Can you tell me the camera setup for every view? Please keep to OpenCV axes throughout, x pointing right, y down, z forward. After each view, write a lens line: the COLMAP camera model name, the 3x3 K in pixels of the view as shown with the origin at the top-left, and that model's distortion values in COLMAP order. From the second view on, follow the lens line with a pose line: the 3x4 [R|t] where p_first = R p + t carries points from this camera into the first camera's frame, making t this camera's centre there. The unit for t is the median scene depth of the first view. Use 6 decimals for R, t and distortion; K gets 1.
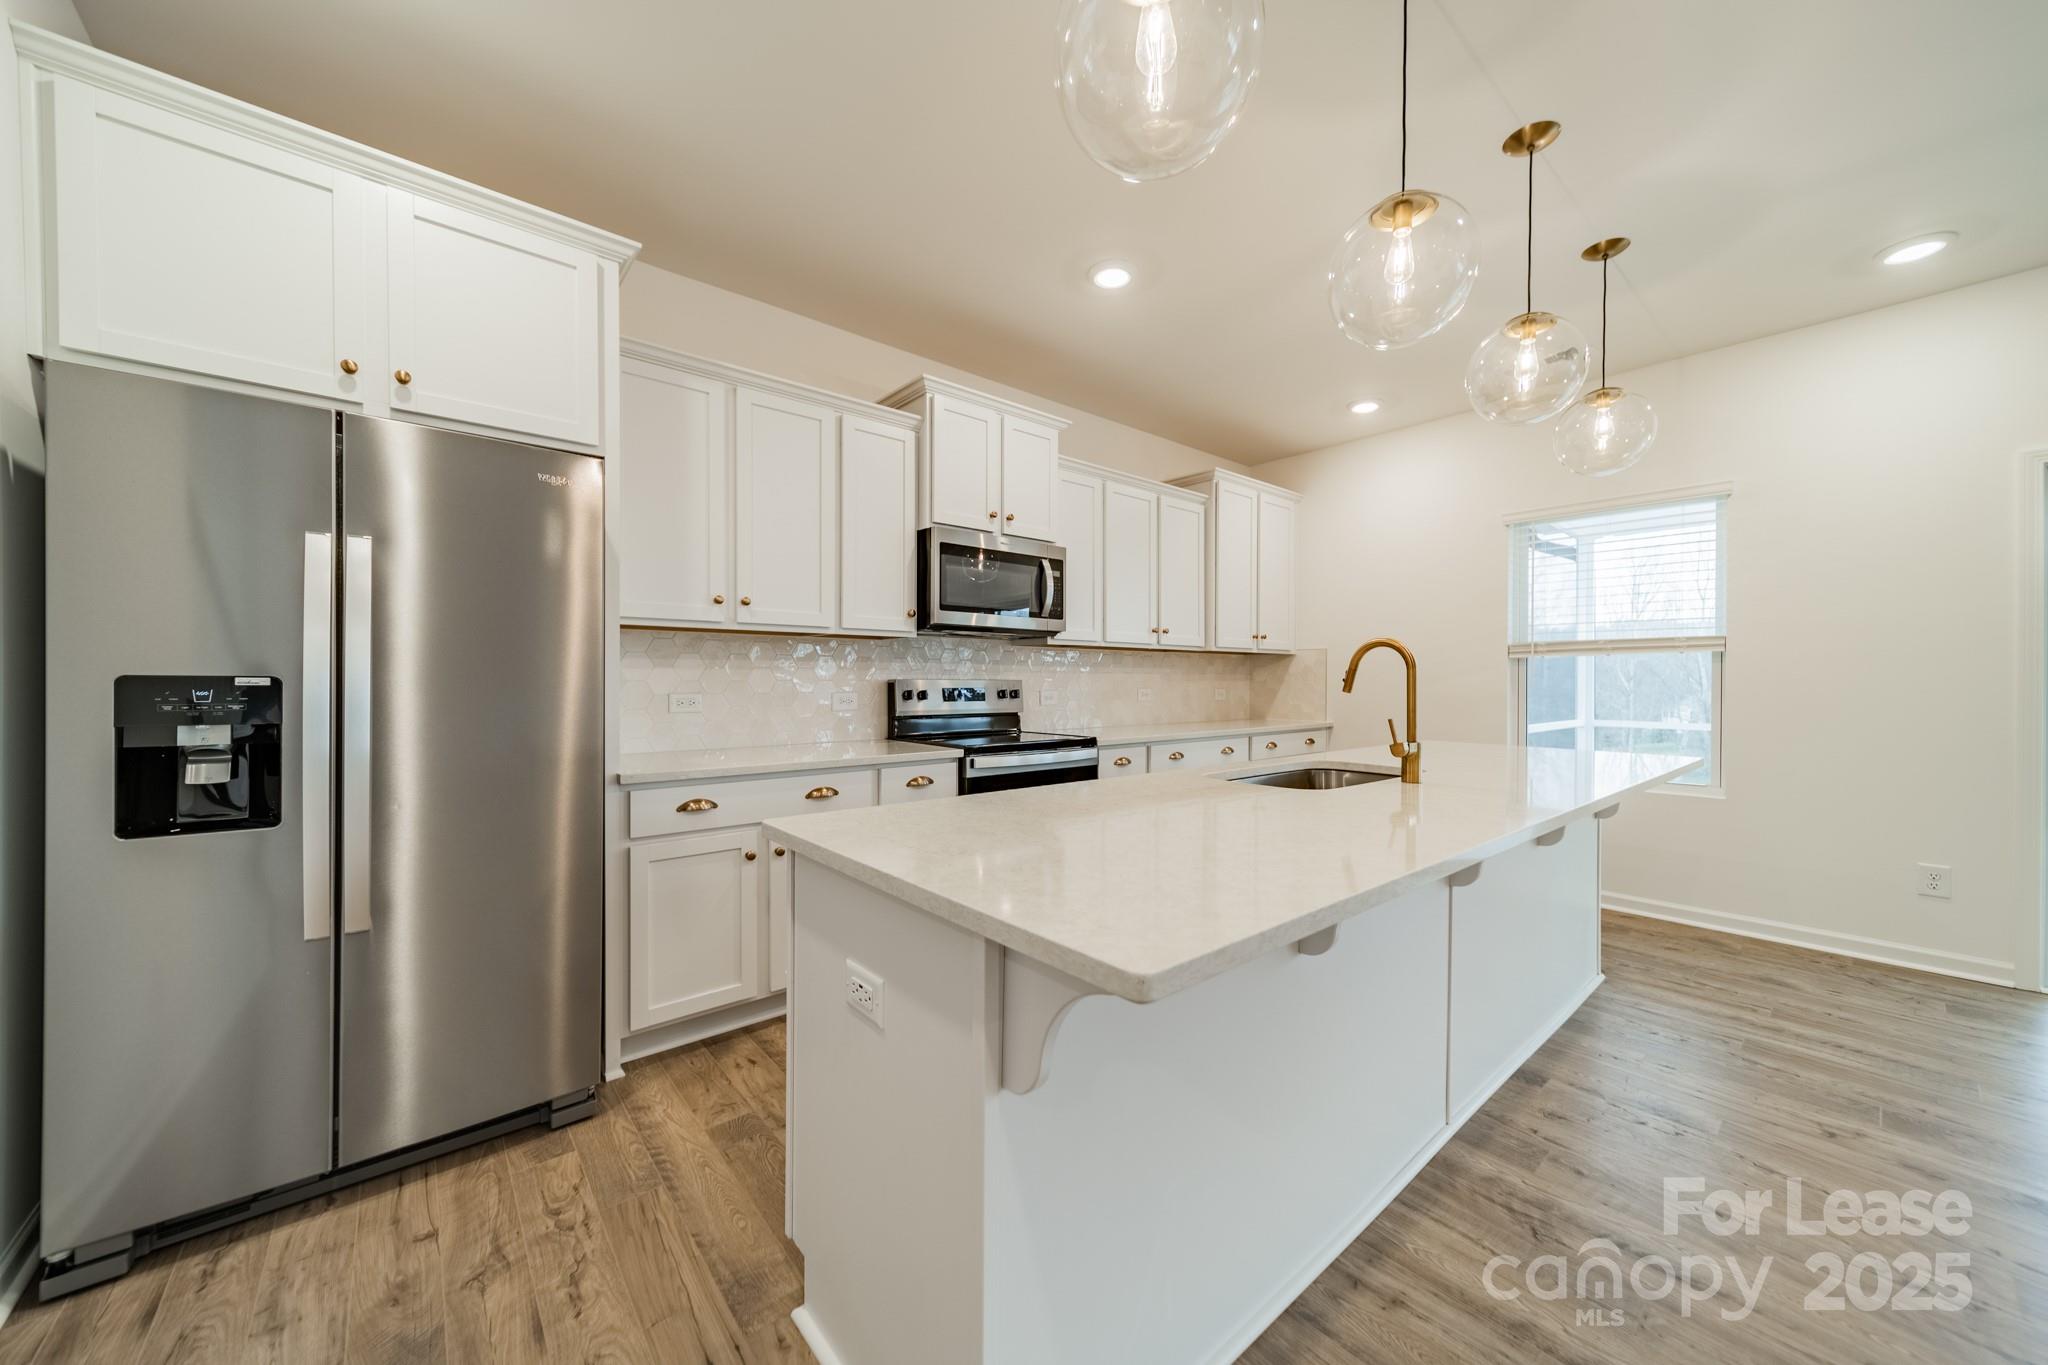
lens RADIAL K [[730.9, 0, 1029.7], [0, 730.9, 685.3], [0, 0, 1]] dist [0.011799, 0.000083]
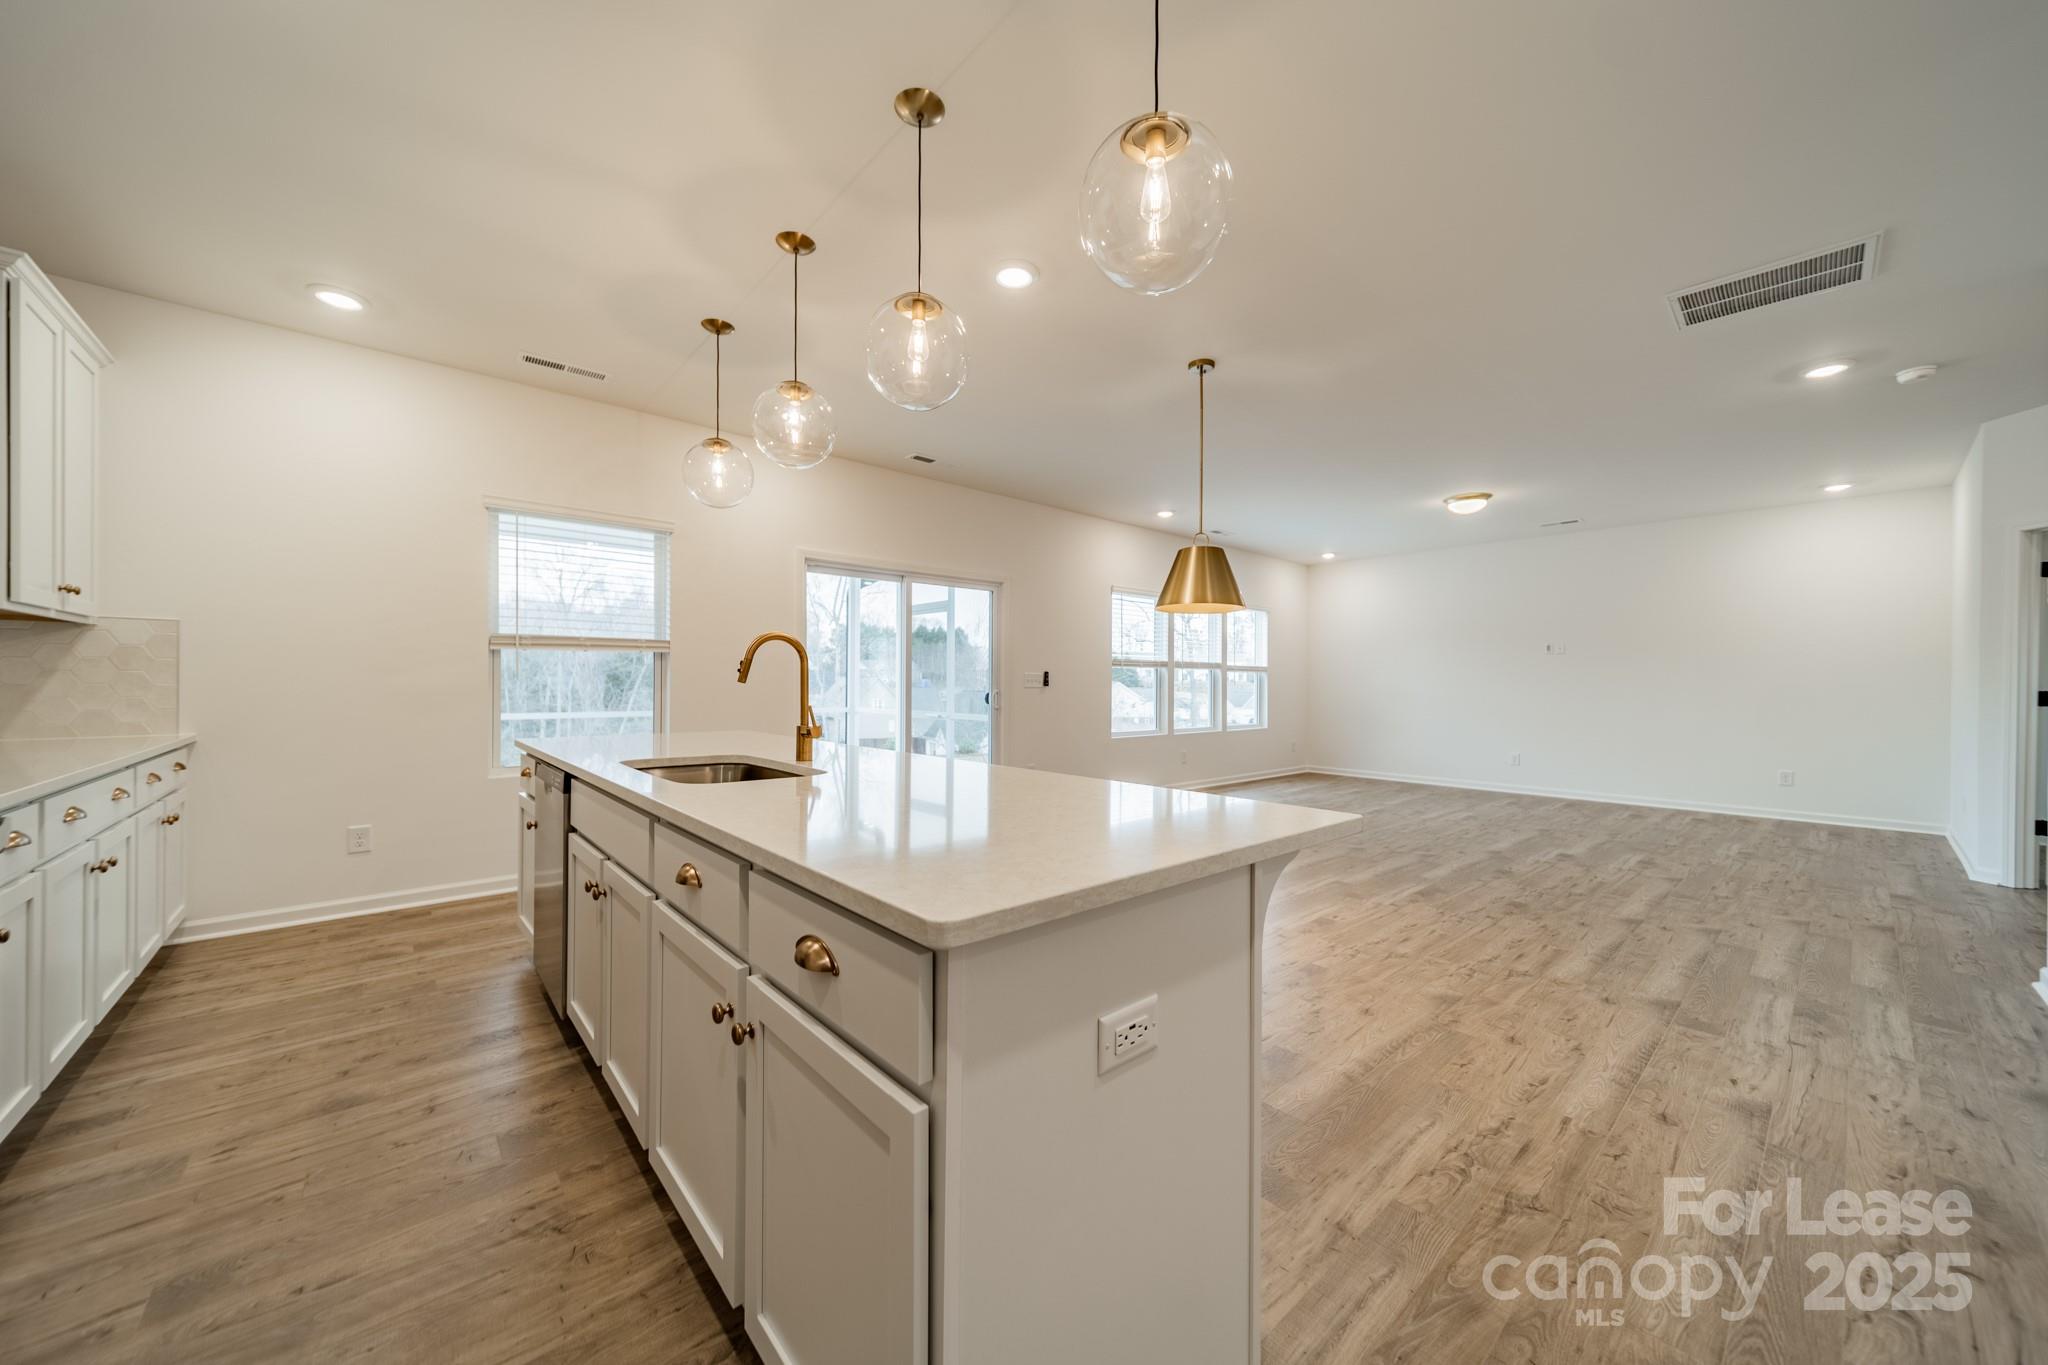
lens RADIAL K [[730.4, 0, 1029.5], [0, 730.4, 683.8], [0, 0, 1]] dist [0.009177, 0.000257]
pose [[-0.018672, -0.005712, 0.999809, -0.397194], [0.001833, 0.999982, 0.005748, 0.004432], [-0.999824, 0.001940, -0.018661, 0.421935]]
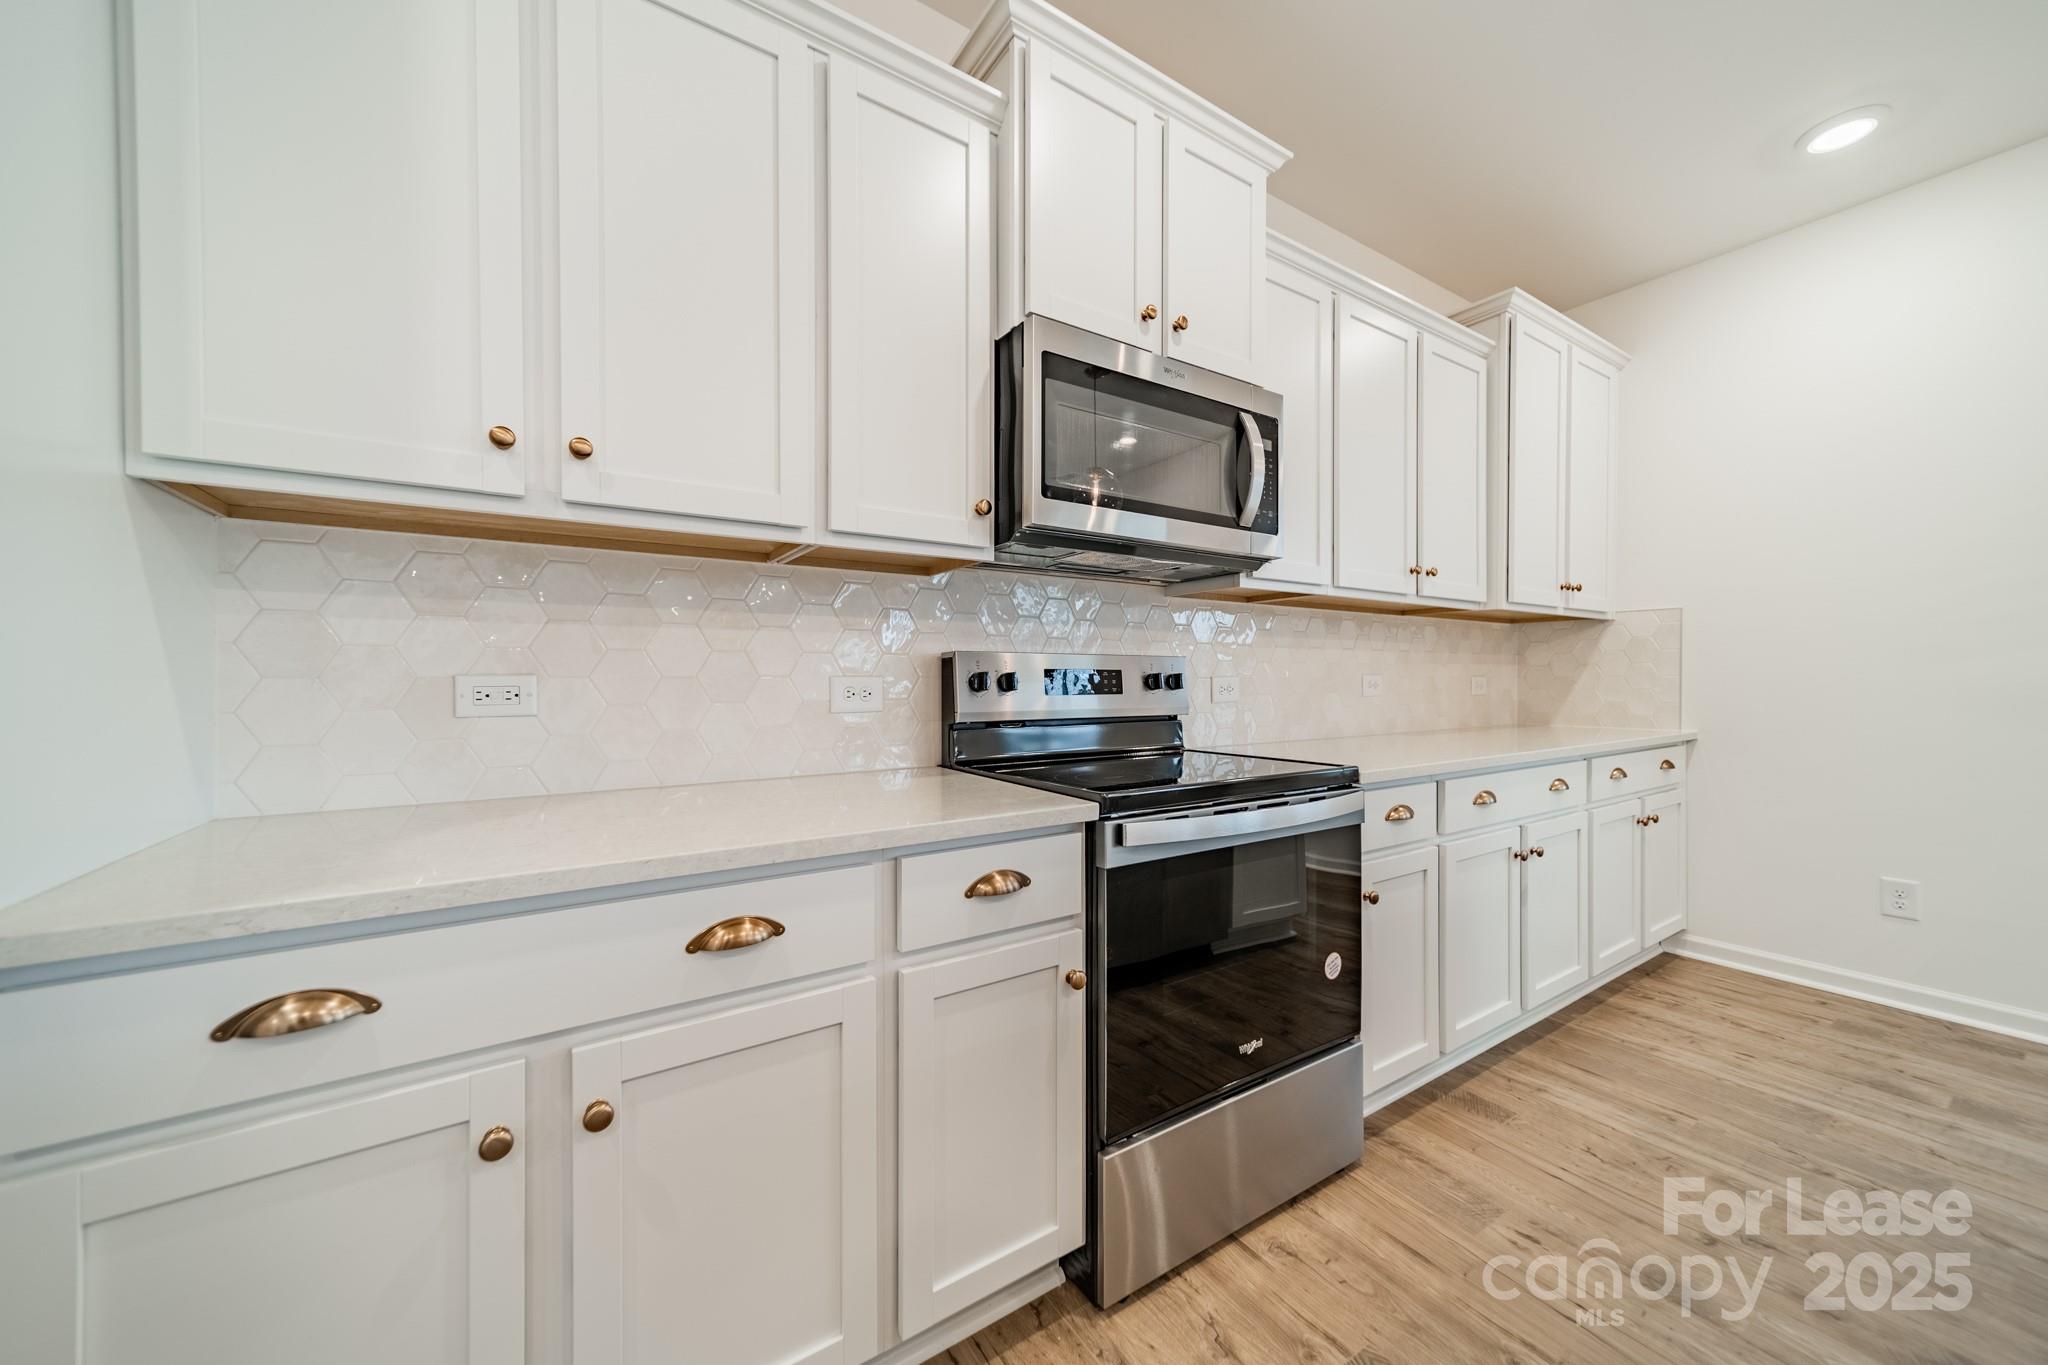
lens RADIAL K [[742.7, 0, 1035.0], [0, 742.7, 680.7], [0, 0, 1]] dist [0.009218, -0.000025]
pose [[0.993133, -0.003013, -0.116956, -0.071359], [0.002488, 0.999986, -0.004638, 0.016374], [0.116968, 0.004315, 0.993126, 0.522605]]
